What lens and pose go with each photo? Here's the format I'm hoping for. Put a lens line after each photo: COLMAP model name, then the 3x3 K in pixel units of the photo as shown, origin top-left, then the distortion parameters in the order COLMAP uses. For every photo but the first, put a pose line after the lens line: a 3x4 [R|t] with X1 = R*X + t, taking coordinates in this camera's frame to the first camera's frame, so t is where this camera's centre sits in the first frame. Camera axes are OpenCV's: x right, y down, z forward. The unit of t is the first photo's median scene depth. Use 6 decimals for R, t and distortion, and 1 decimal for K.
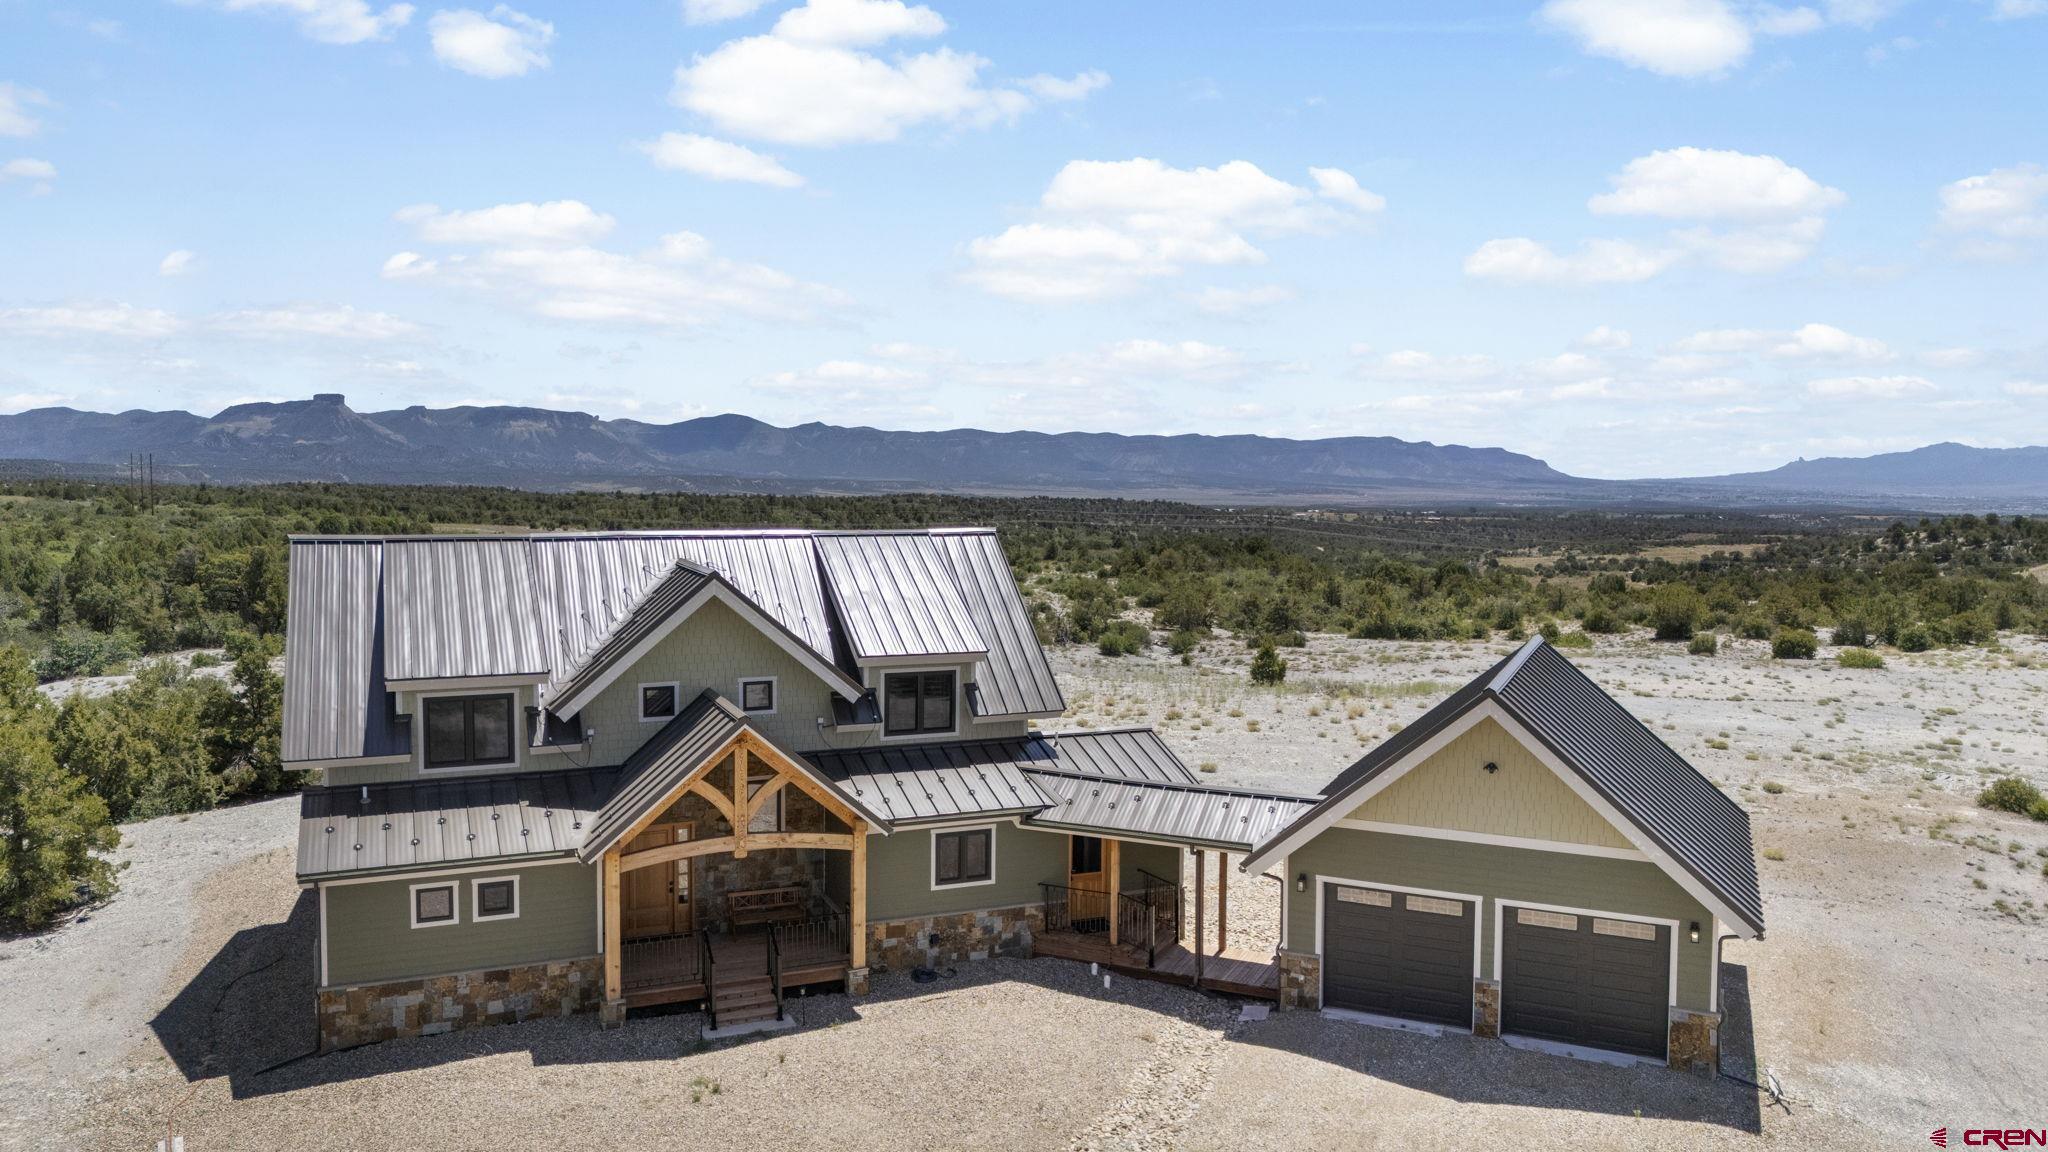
lens RADIAL K [[1440.0, 0, 1044.4], [0, 1440.0, 569.0], [0, 0, 1]] dist [0.042392, -0.010997]
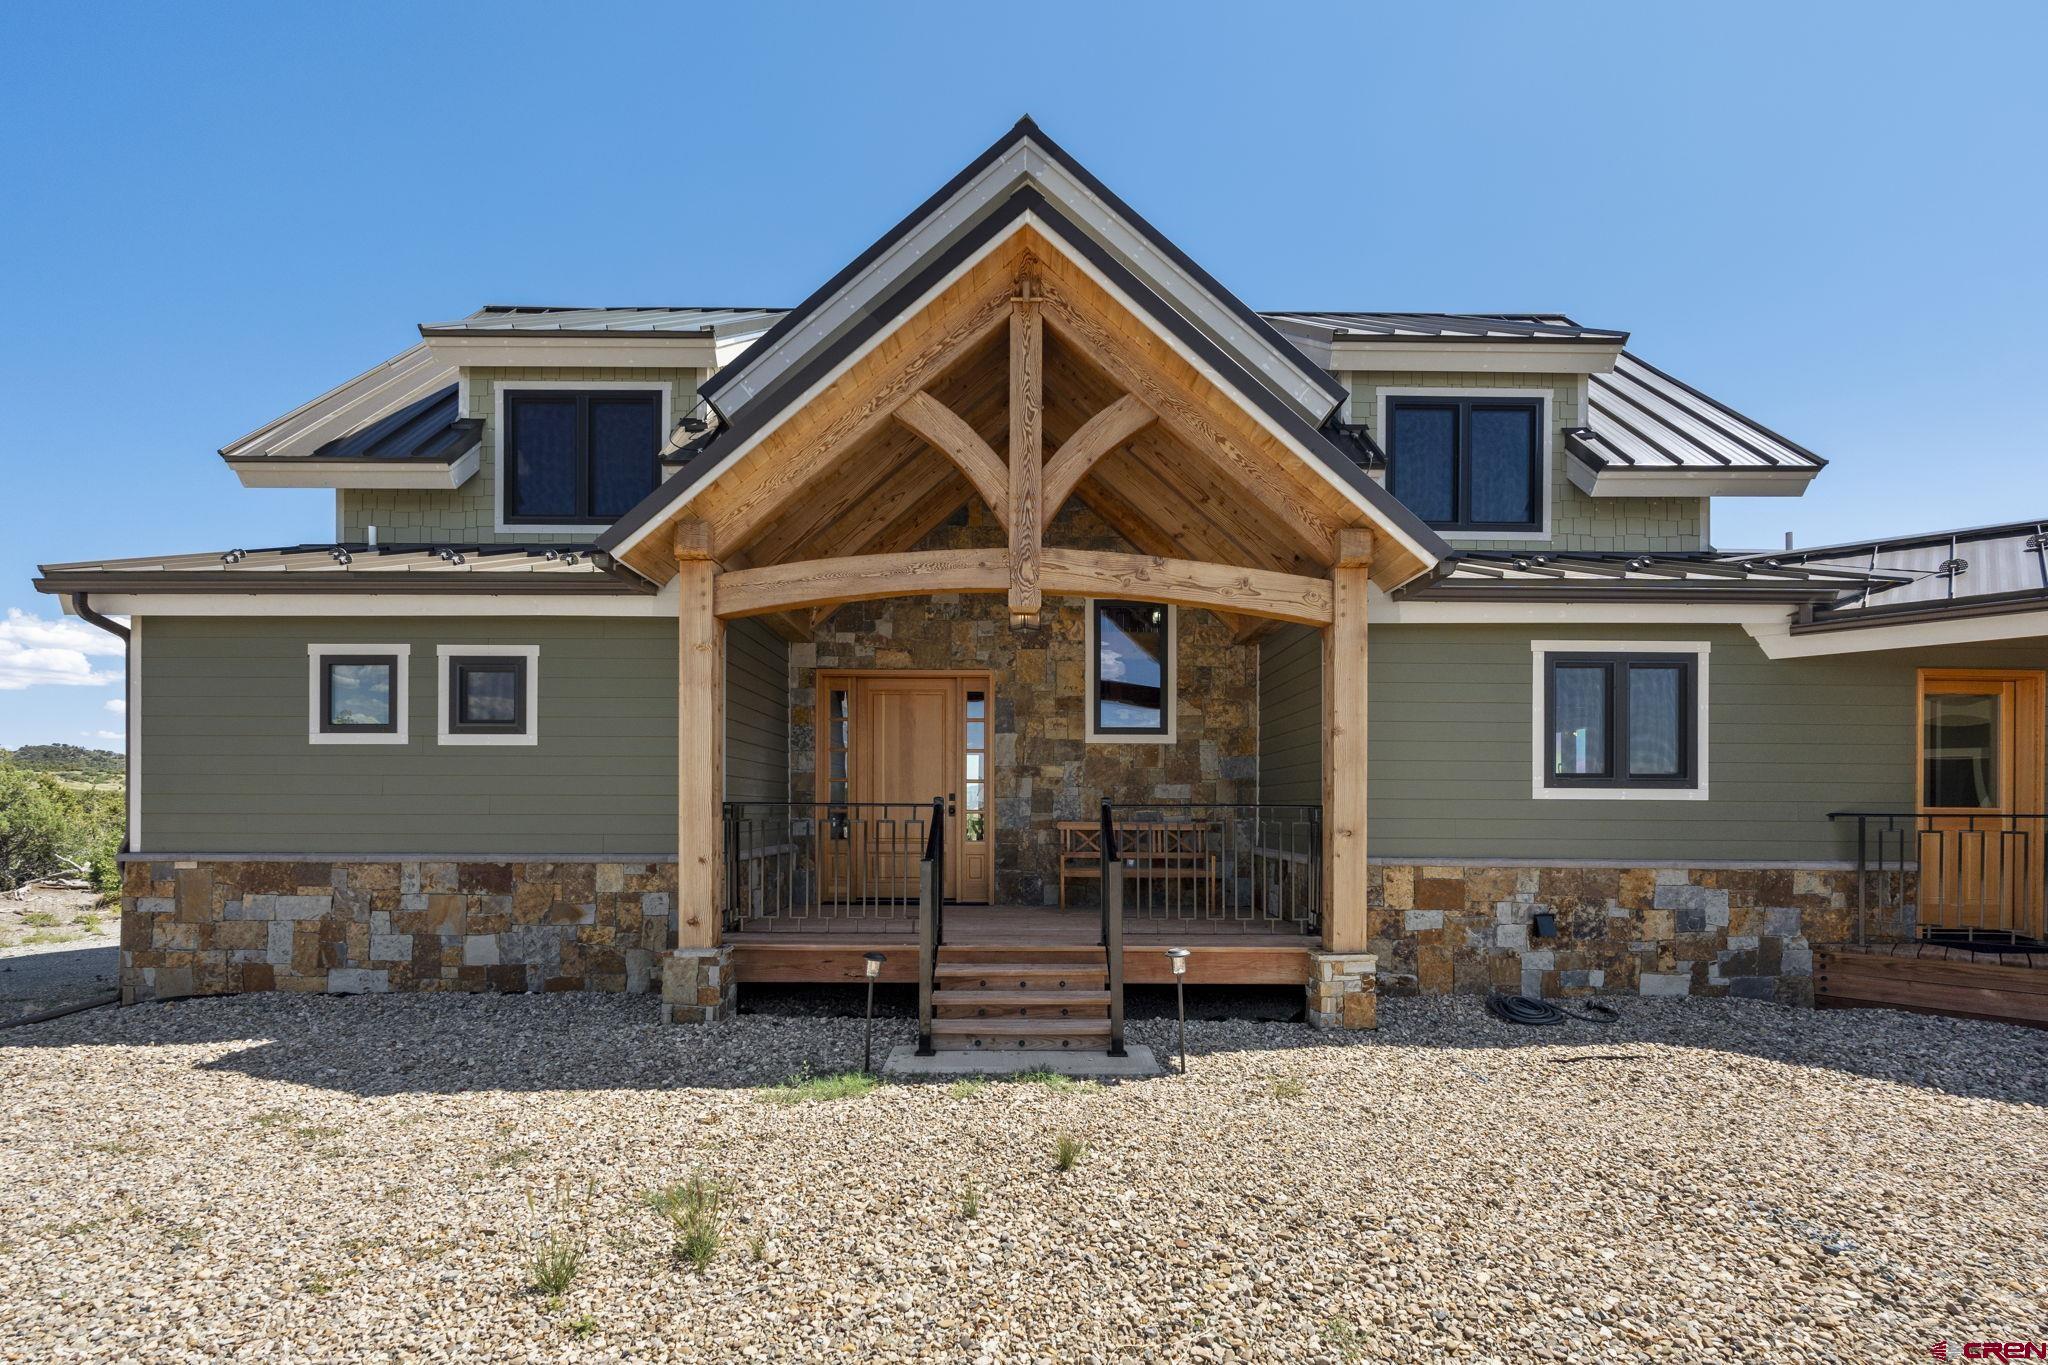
lens RADIAL K [[930.7, 0, 1057.1], [0, 930.7, 809.4], [0, 0, 1]] dist [0.001221, -0.001018]
pose [[0.928910, -0.004292, -0.370281, -0.113574], [-0.024983, 0.996928, -0.074229, 0.268493], [0.369462, 0.078203, 0.925949, 0.782376]]
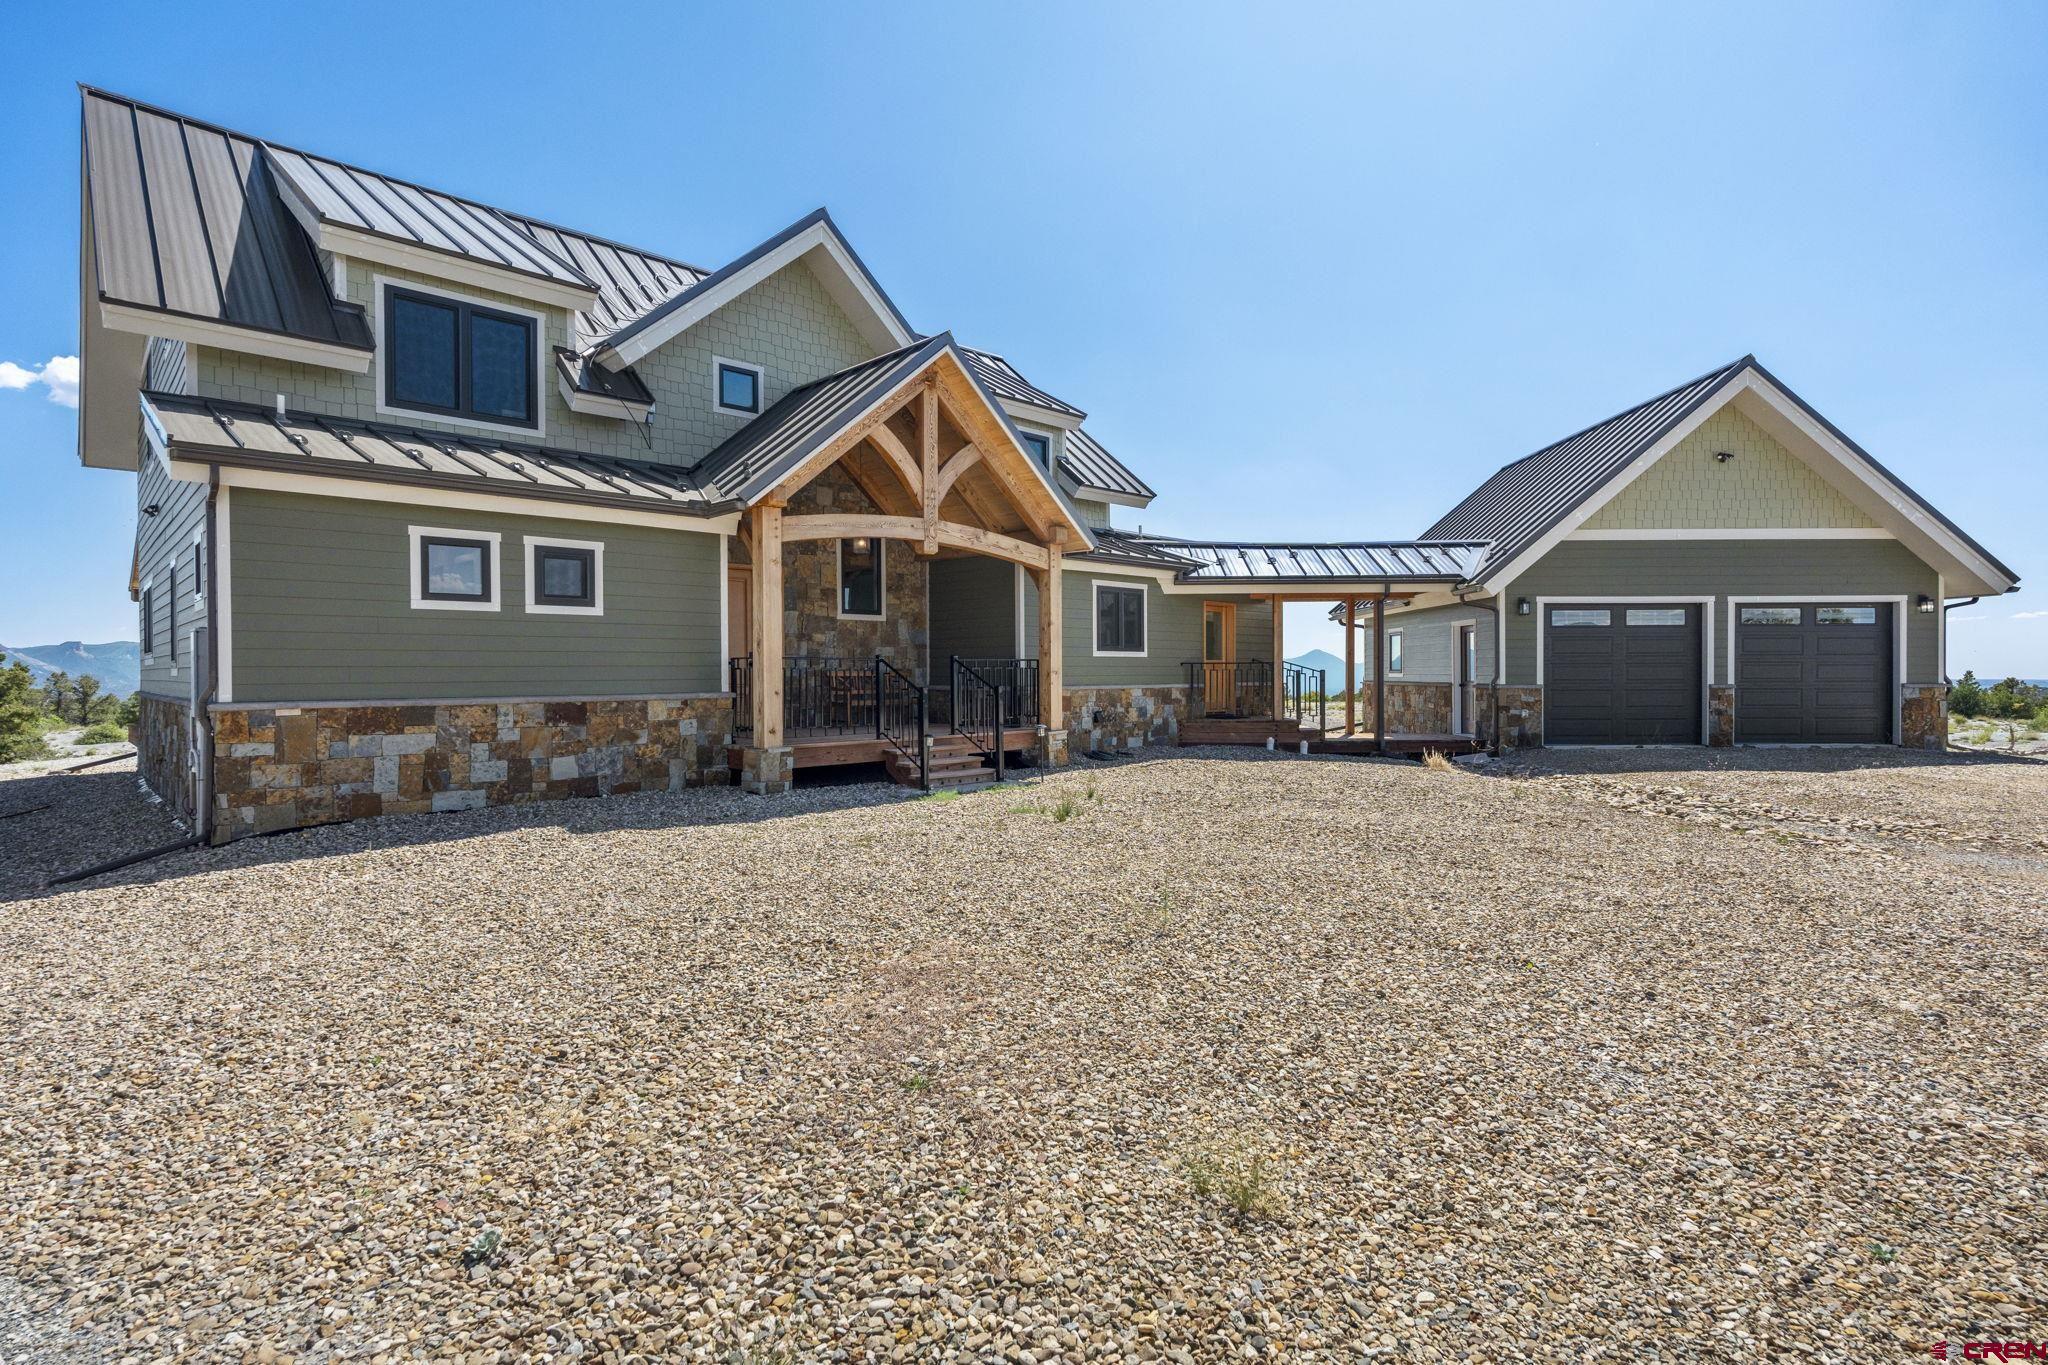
lens RADIAL K [[968.3, 0, 1017.7], [0, 968.3, 679.8], [0, 0, 1]] dist [0.000661, 0.001230]
pose [[0.931112, -0.016657, 0.364354, -0.340032], [0.040863, 0.997432, -0.058827, 0.288461], [-0.362438, 0.069663, 0.929401, 0.560400]]
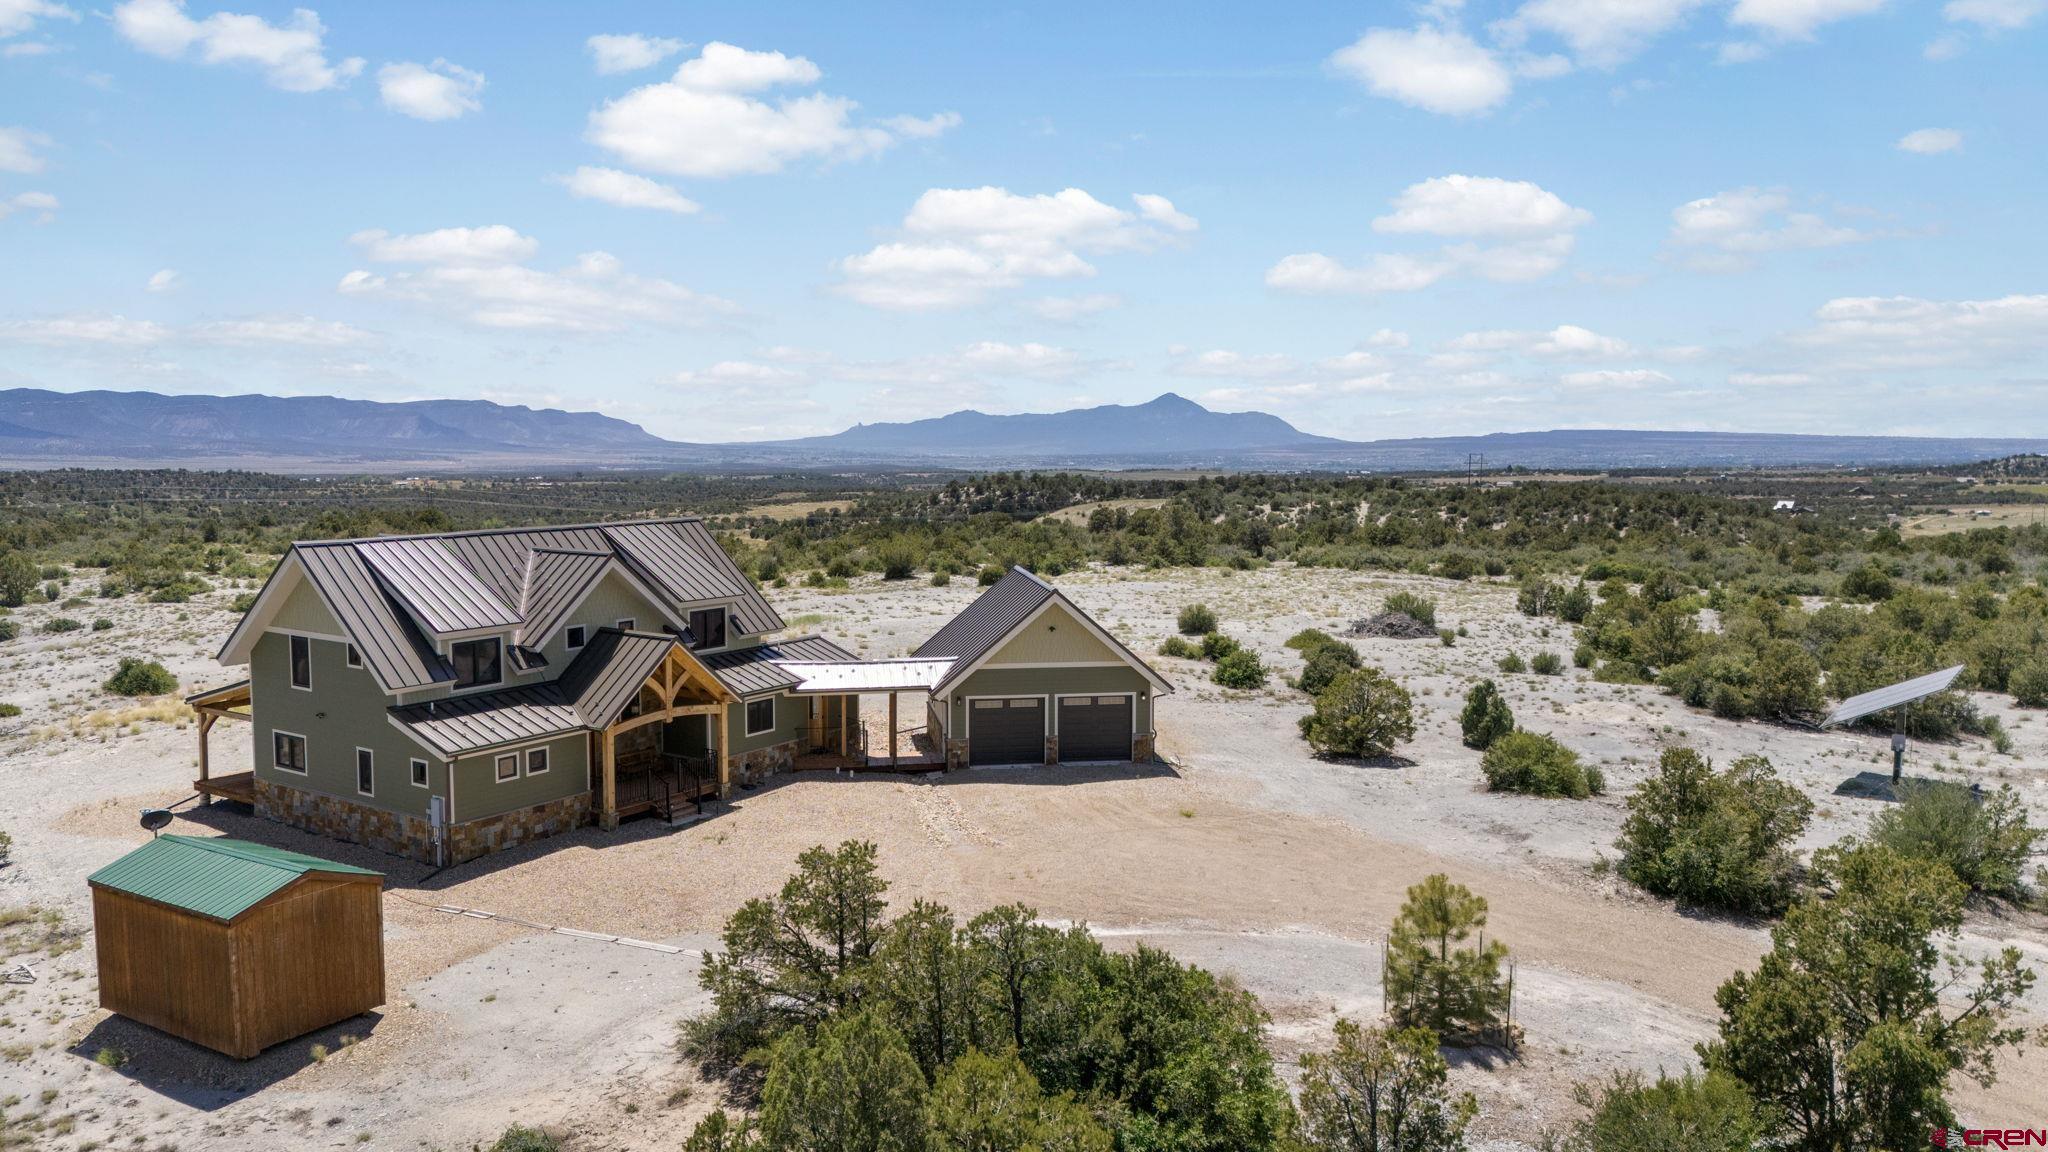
lens RADIAL K [[1440.0, 0, 1023.4], [0, 1440.0, 579.6], [0, 0, 1]] dist [0.042392, -0.010997]
pose [[0.837650, -0.061687, 0.542712, -0.758931], [0.044525, 0.998007, 0.044716, -0.019648], [-0.544389, -0.013292, 0.838727, -0.610072]]
